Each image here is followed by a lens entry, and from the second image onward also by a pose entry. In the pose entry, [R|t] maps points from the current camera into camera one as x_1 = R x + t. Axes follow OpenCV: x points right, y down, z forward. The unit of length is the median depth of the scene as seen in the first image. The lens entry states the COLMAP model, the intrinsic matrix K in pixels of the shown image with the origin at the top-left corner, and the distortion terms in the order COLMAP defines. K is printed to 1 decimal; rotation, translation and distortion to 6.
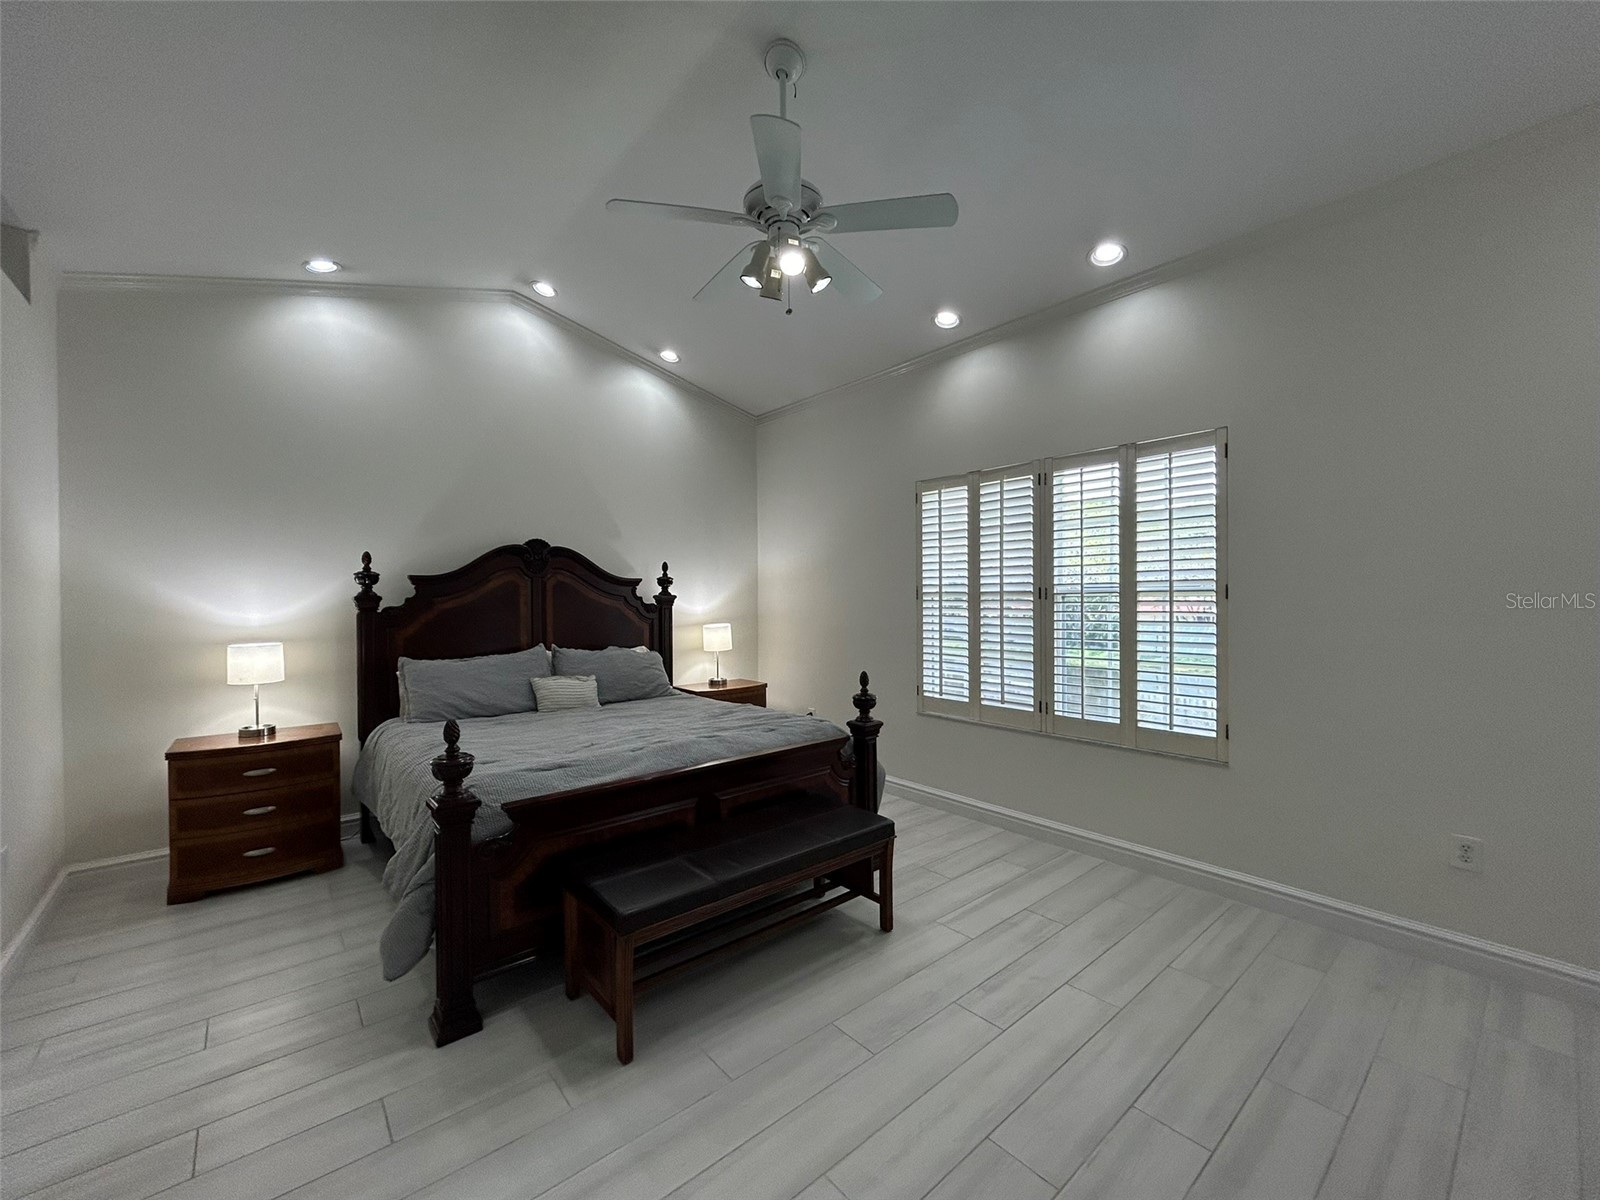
lens RADIAL K [[646.3, 0, 795.2], [0, 646.3, 598.9], [0, 0, 1]] dist [-0.003422, -0.000027]
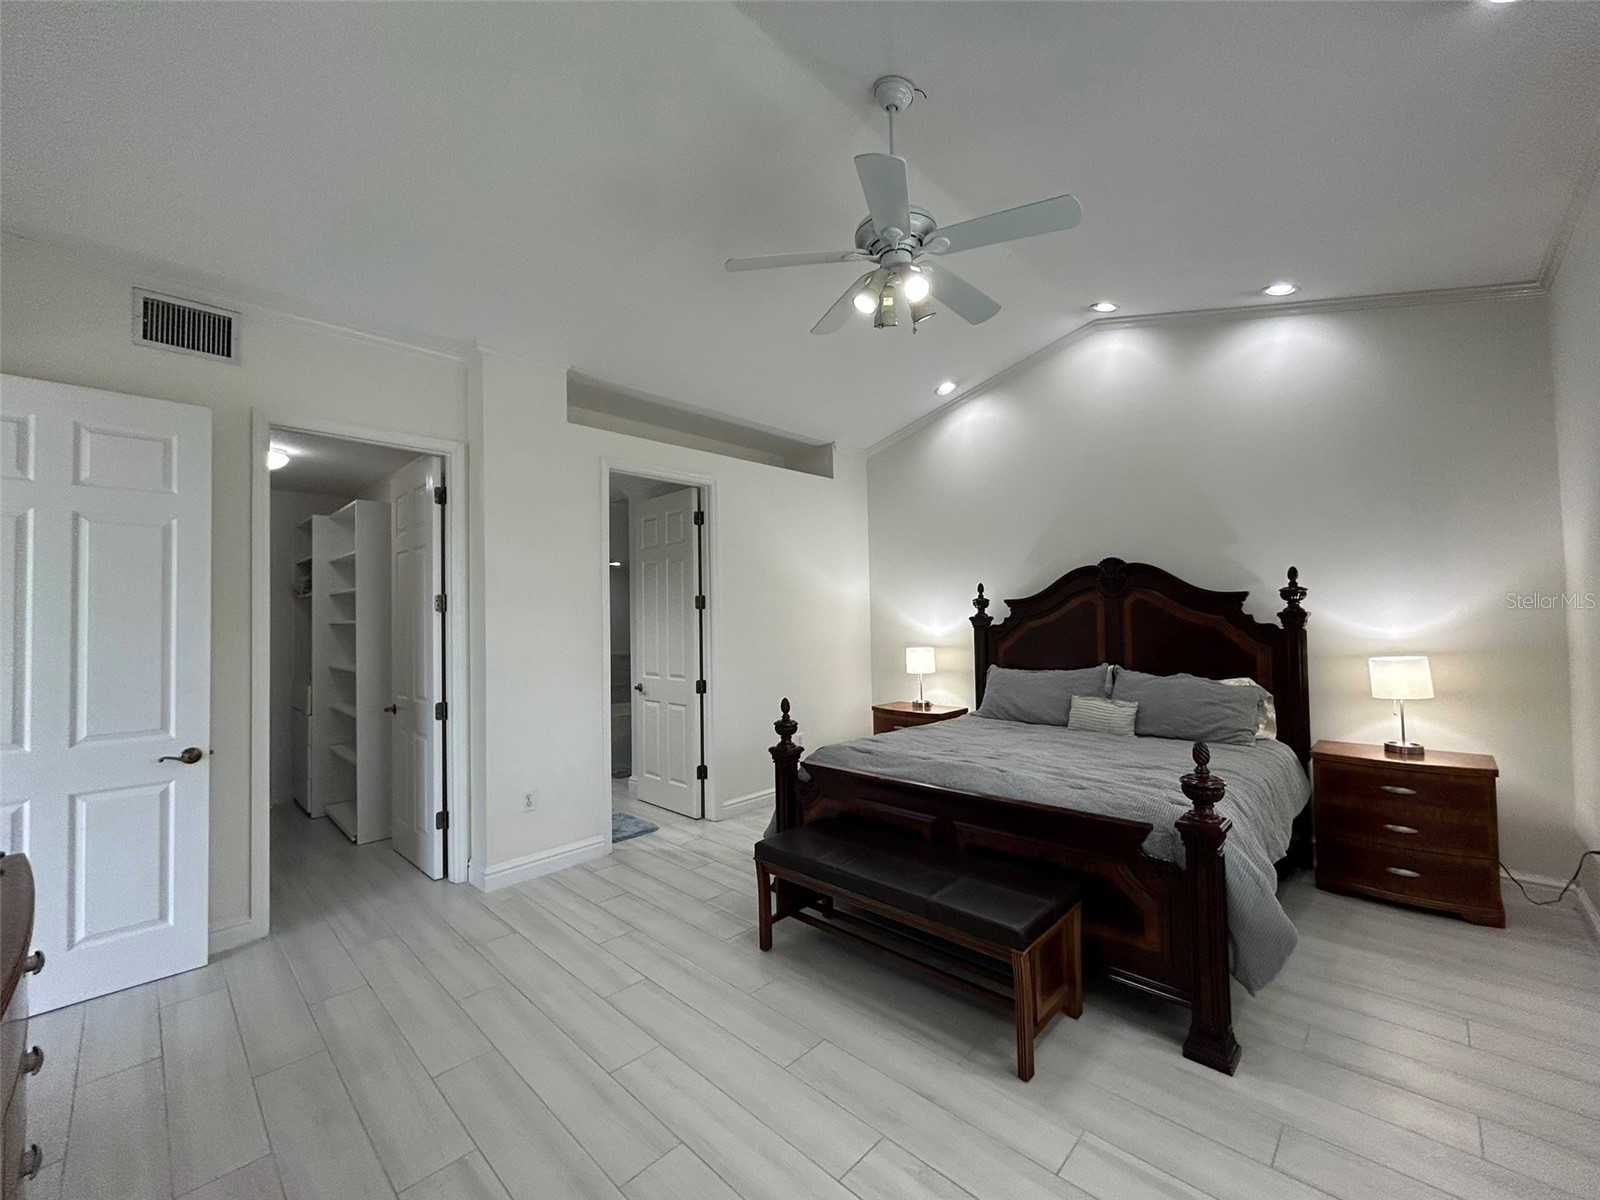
lens RADIAL K [[646.3, 0, 795.2], [0, 646.3, 598.8], [0, 0, 1]] dist [-0.003422, -0.000027]
pose [[0.099819, -0.026814, -0.994644, 0.532781], [0.012118, 0.999595, -0.025732, -0.010300], [0.994932, -0.009484, 0.100103, 0.416093]]
